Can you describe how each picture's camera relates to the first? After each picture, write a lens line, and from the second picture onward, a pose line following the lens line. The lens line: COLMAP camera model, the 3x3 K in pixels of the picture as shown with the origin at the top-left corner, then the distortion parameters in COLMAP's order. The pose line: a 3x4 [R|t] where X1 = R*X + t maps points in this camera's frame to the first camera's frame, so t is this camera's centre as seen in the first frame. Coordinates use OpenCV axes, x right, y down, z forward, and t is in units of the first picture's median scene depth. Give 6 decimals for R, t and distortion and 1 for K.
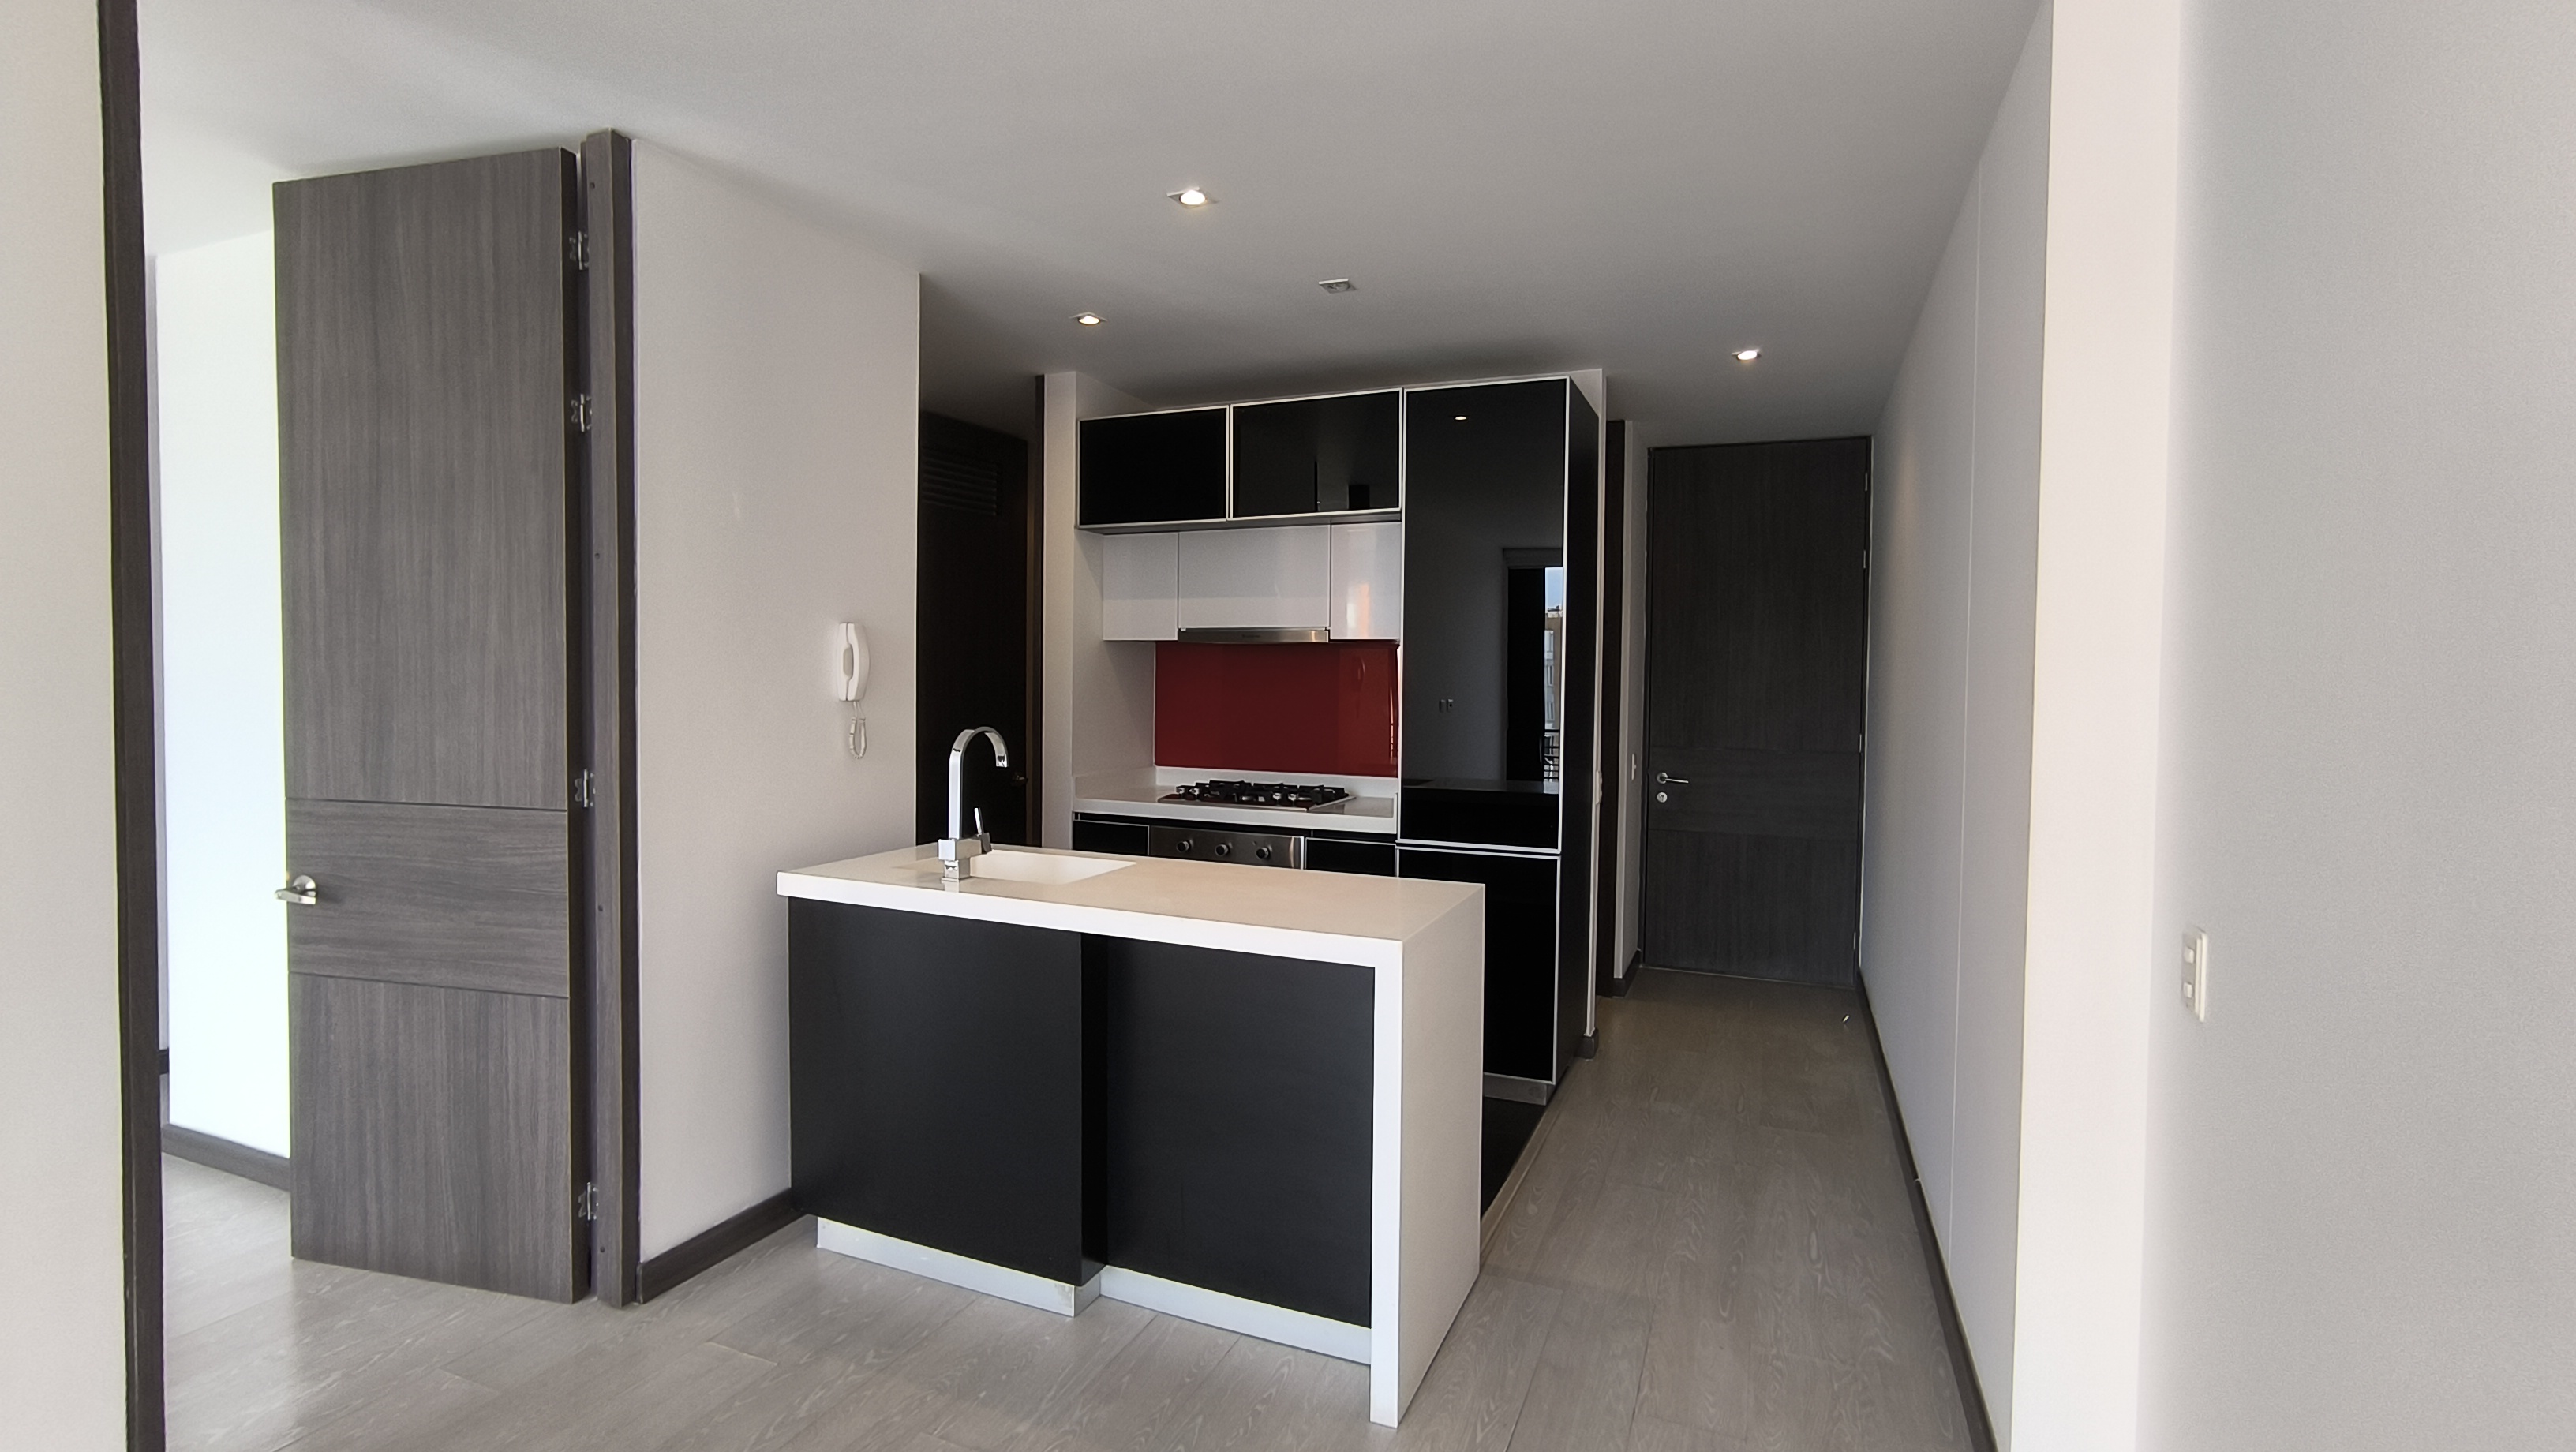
lens RADIAL K [[1173.5, 0, 1285.6], [0, 1173.5, 718.5], [0, 0, 1]] dist [-0.004894, 0.004862]
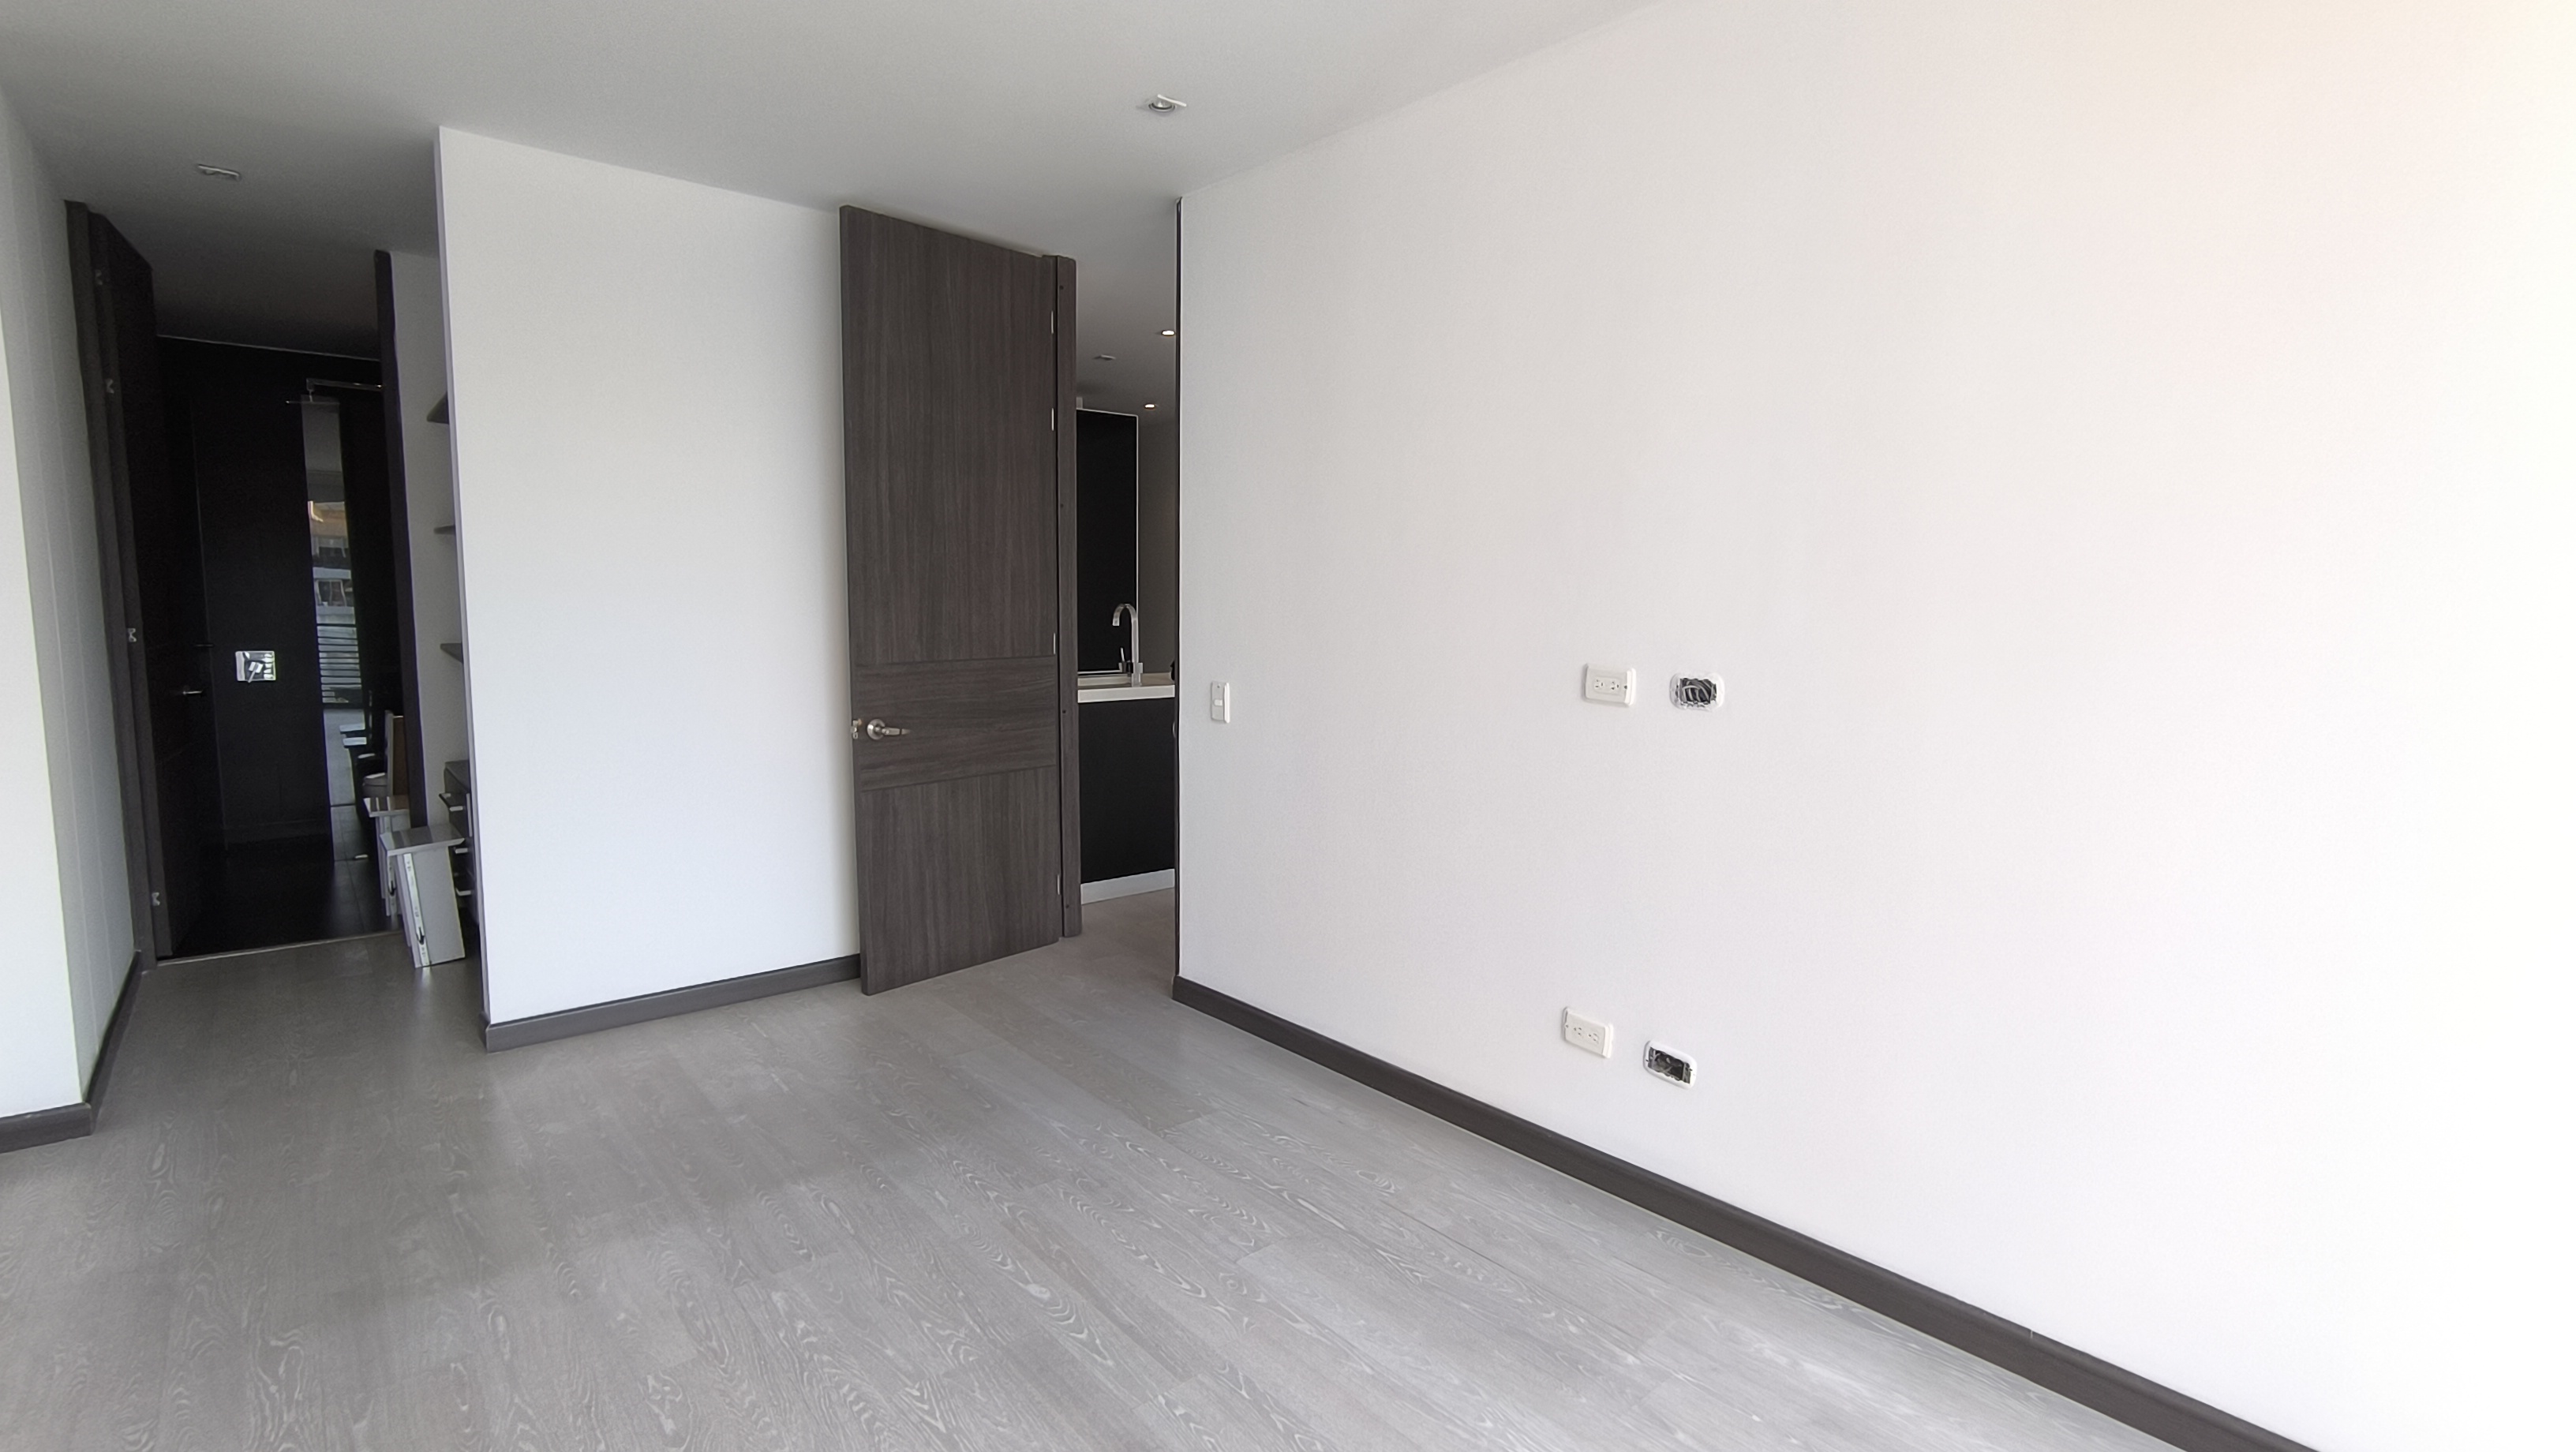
lens RADIAL K [[1173.5, 0, 1282.8], [0, 1173.5, 721.8], [0, 0, 1]] dist [-0.004894, 0.004862]
pose [[0.427383, -0.105049, 0.897947, -1.923914], [0.030969, 0.994345, 0.101586, 0.010168], [-0.903540, -0.015608, 0.428219, -0.035929]]
